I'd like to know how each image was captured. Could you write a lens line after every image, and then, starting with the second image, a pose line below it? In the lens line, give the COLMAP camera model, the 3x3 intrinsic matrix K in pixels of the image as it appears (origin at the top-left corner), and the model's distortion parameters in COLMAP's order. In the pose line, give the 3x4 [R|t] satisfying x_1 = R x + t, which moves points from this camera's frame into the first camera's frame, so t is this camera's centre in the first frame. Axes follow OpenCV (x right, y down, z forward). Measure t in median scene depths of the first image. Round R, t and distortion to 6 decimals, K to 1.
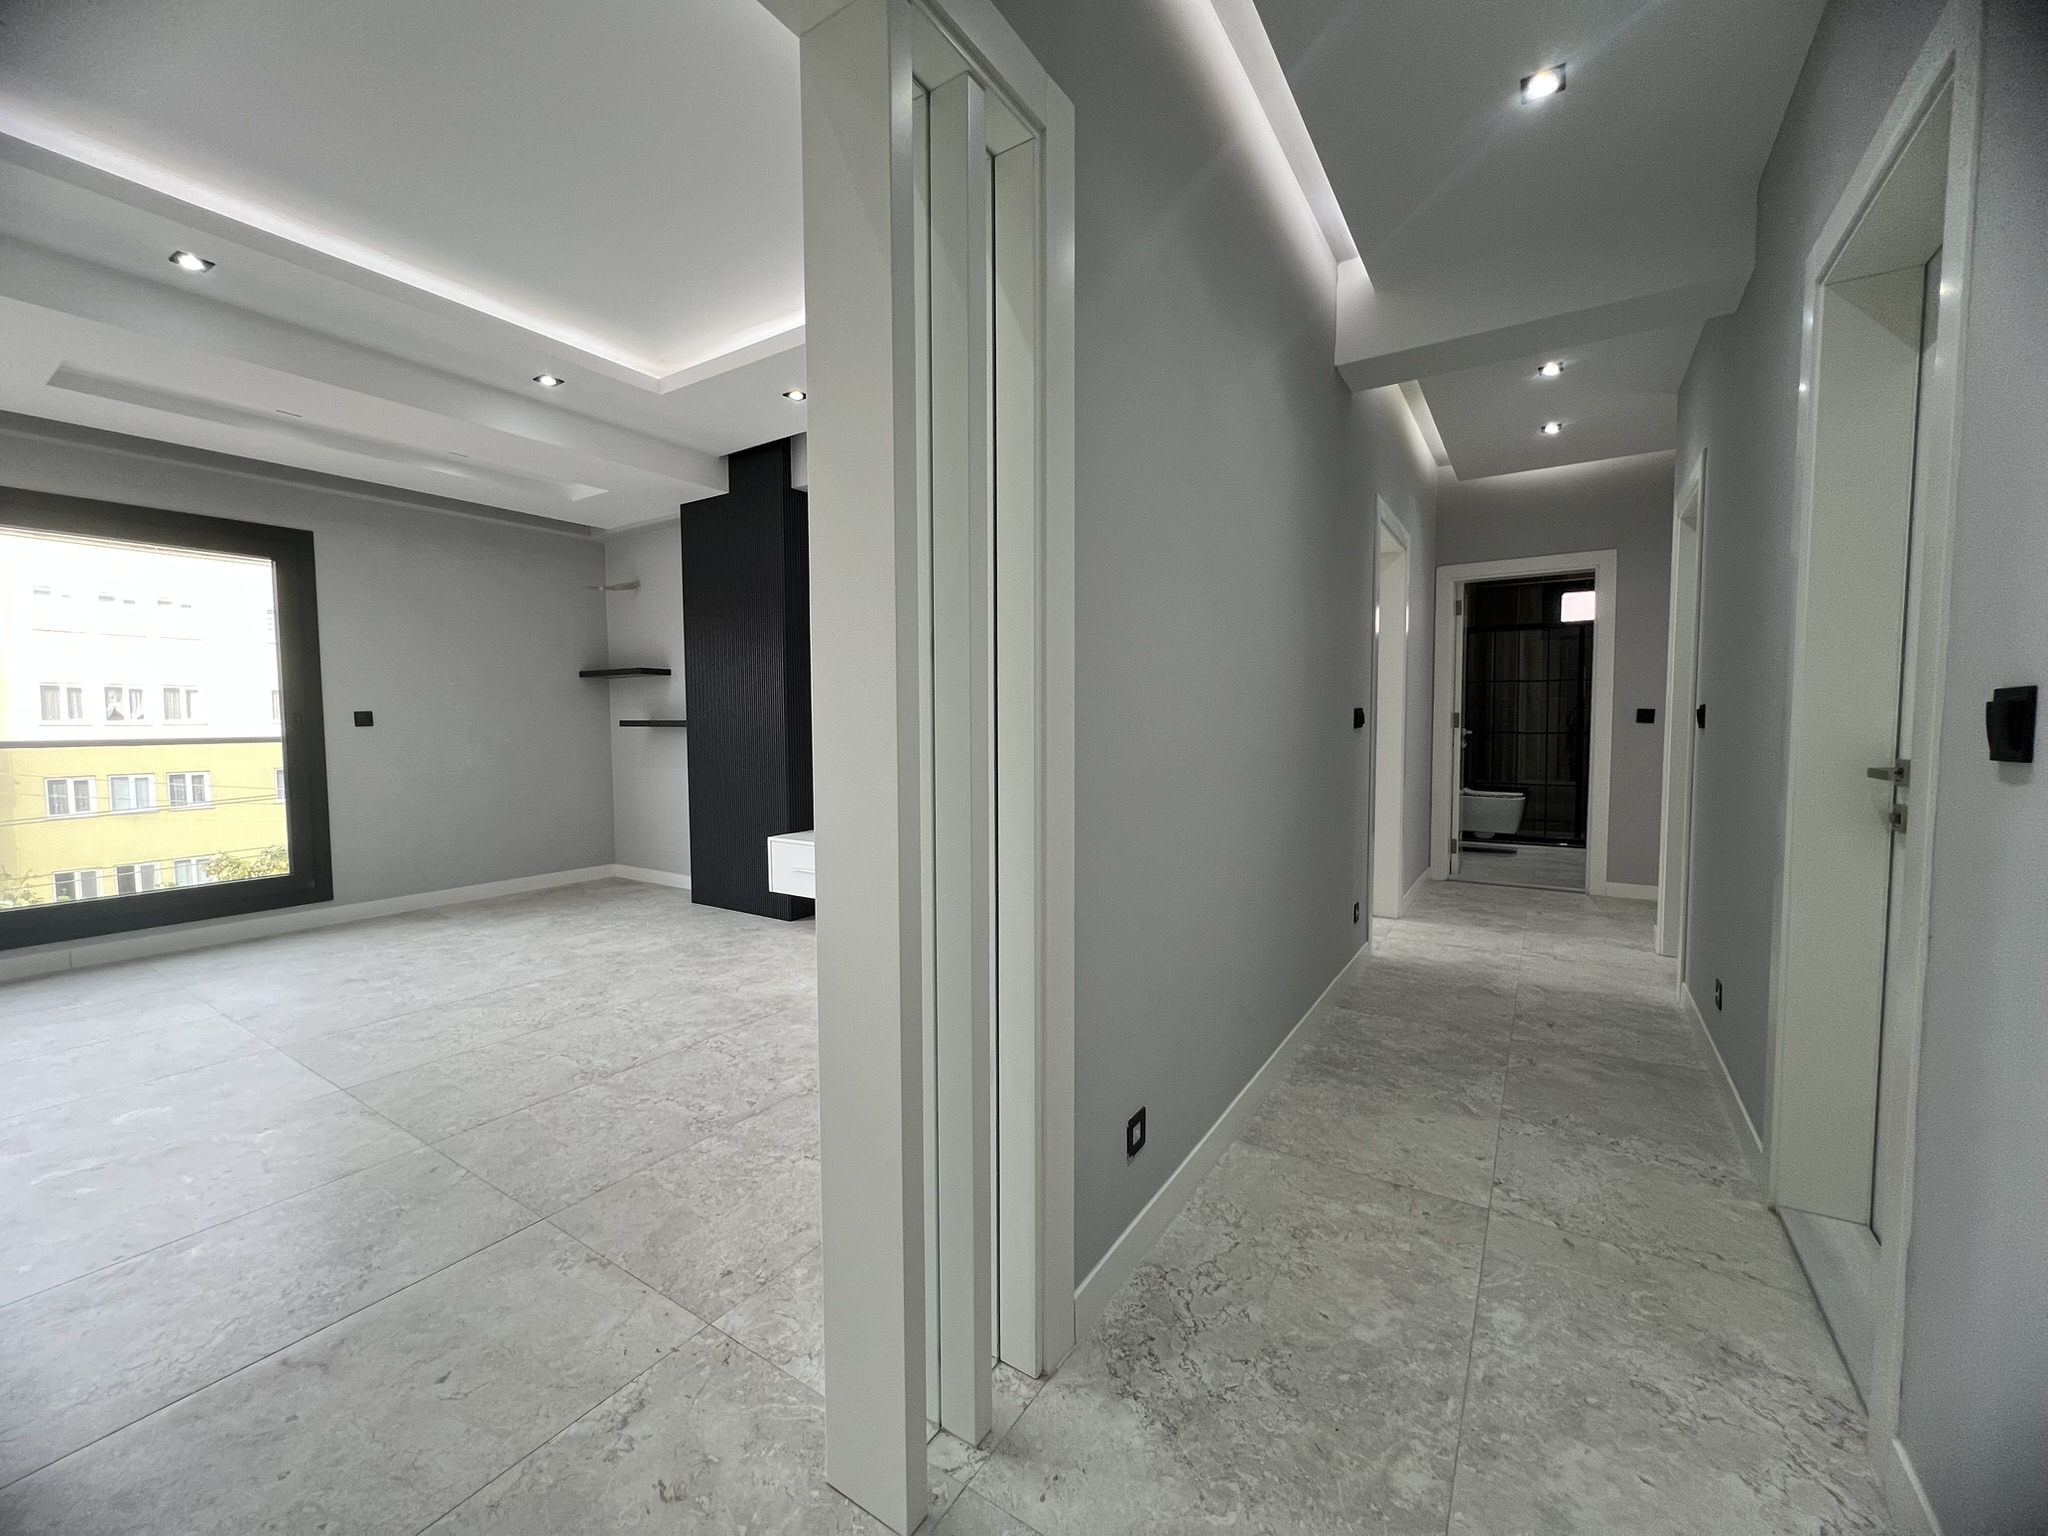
lens RADIAL K [[820.3, 0, 1023.1], [0, 820.3, 768.9], [0, 0, 1]] dist [-0.004096, 0.001108]
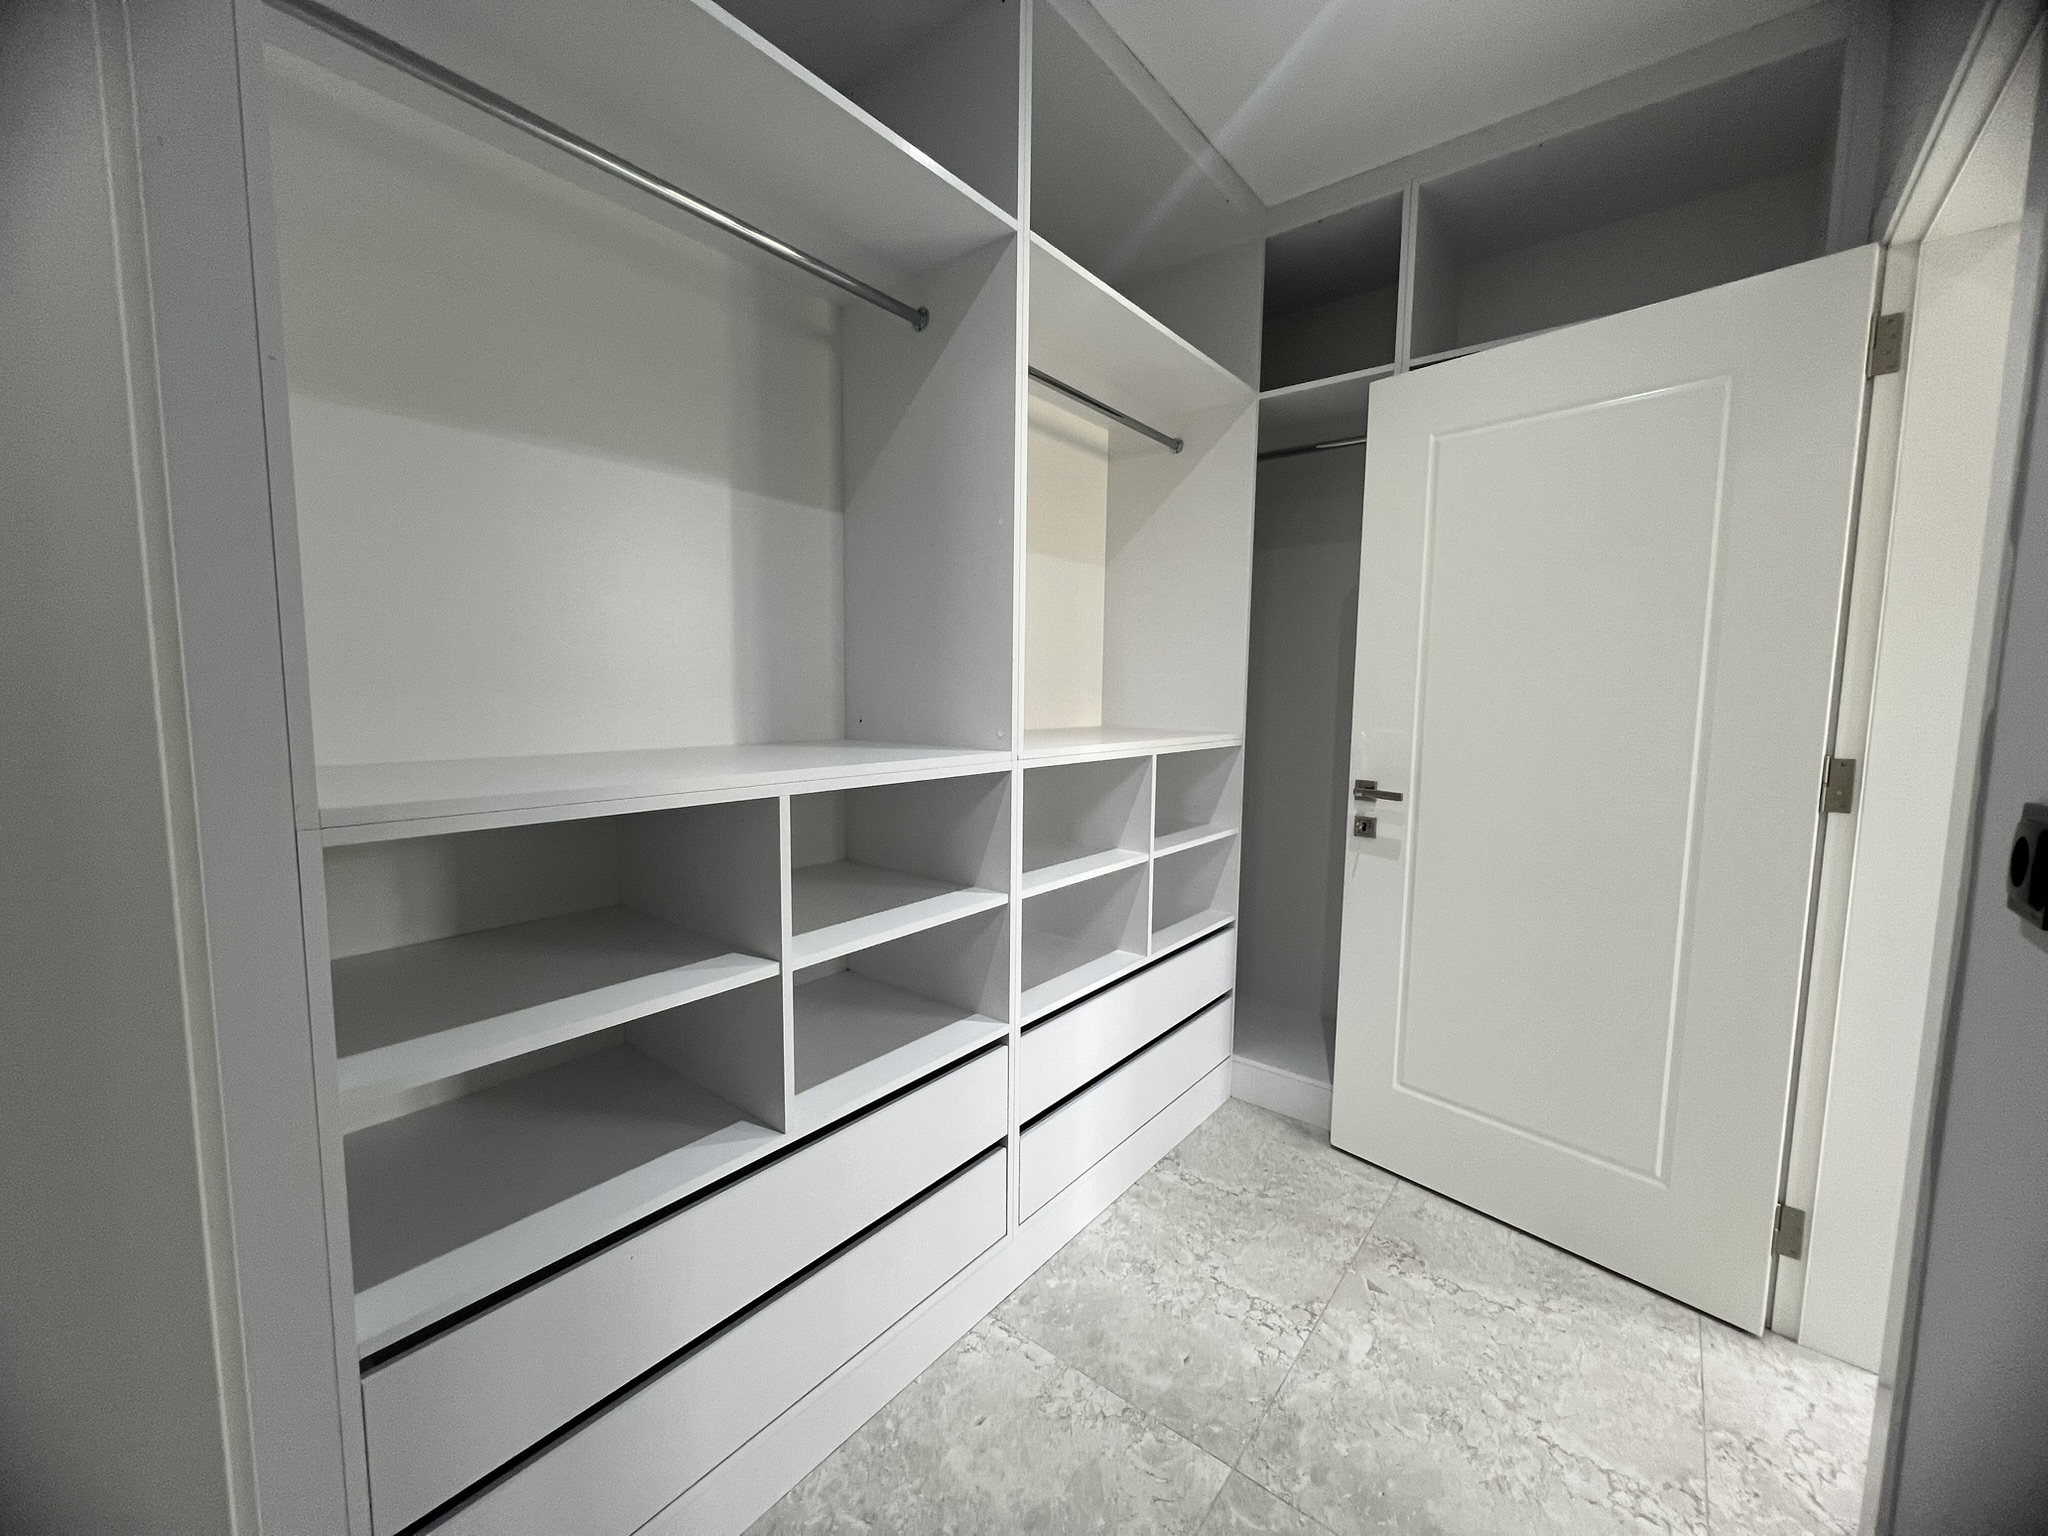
lens RADIAL K [[820.3, 0, 1014.9], [0, 820.3, 770.9], [0, 0, 1]] dist [-0.004096, 0.001108]
pose [[-0.994960, -0.011469, 0.099610, -0.193170], [0.004813, 0.986830, 0.161689, -0.107599], [-0.100153, 0.161353, -0.981802, 1.189859]]
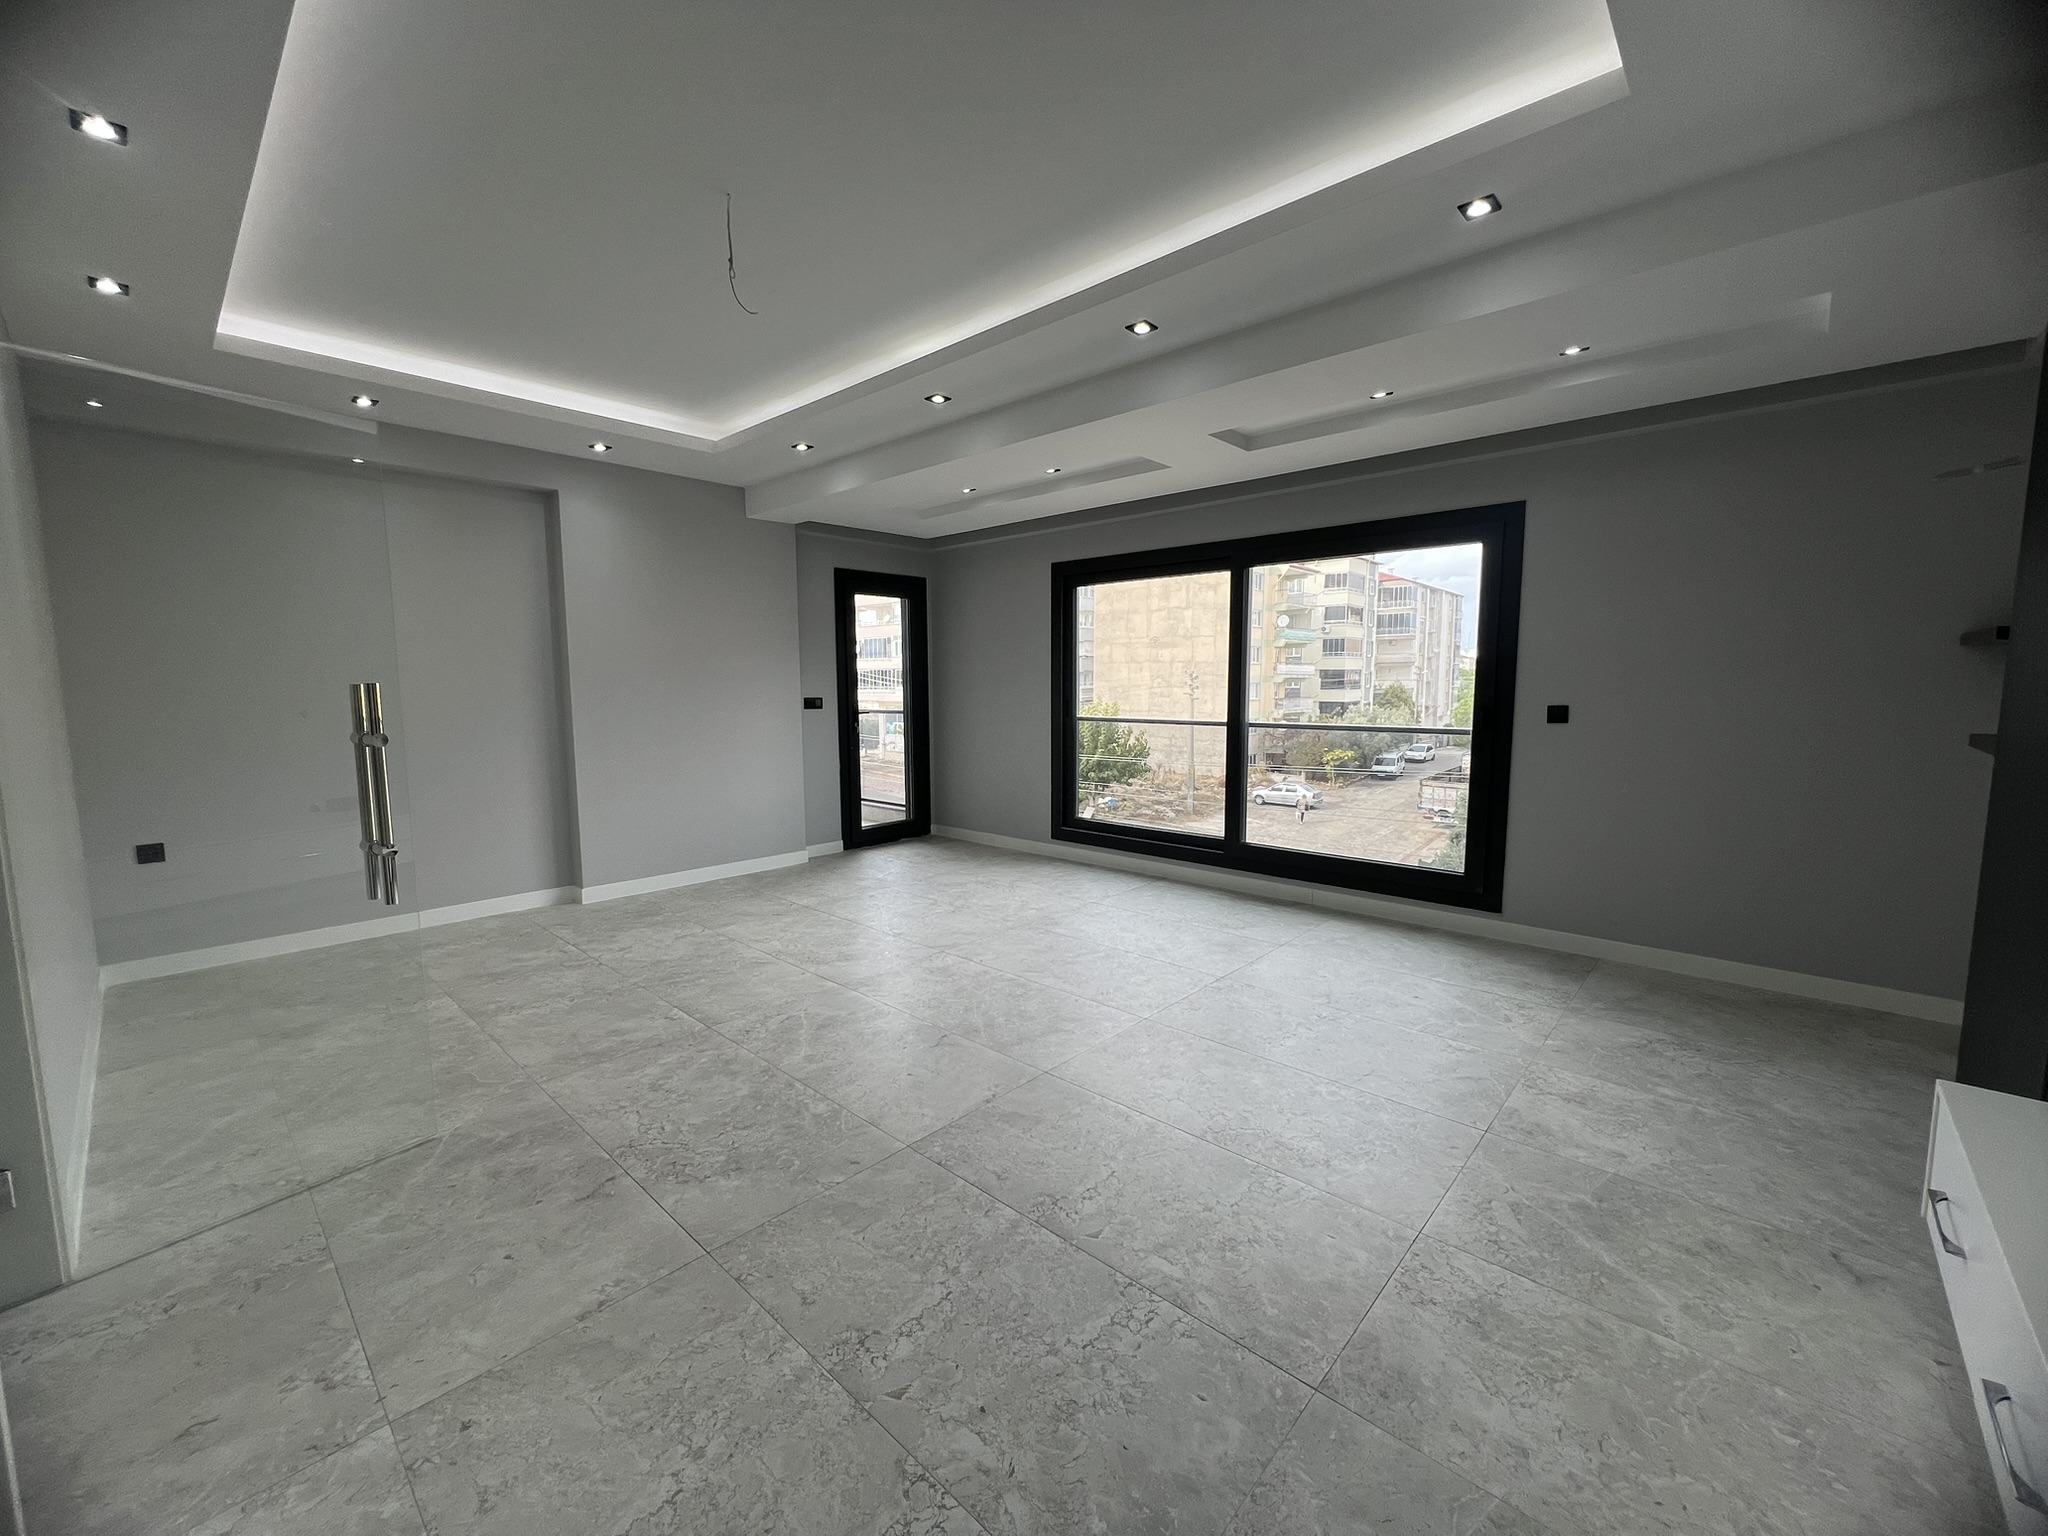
lens RADIAL K [[820.3, 0, 1017.2], [0, 820.3, 764.0], [0, 0, 1]] dist [-0.004096, 0.001108]
pose [[-0.172306, 0.107226, -0.979190, 0.145375], [-0.054897, 0.991468, 0.118231, -0.101424], [0.983512, 0.074126, -0.164950, 0.767248]]
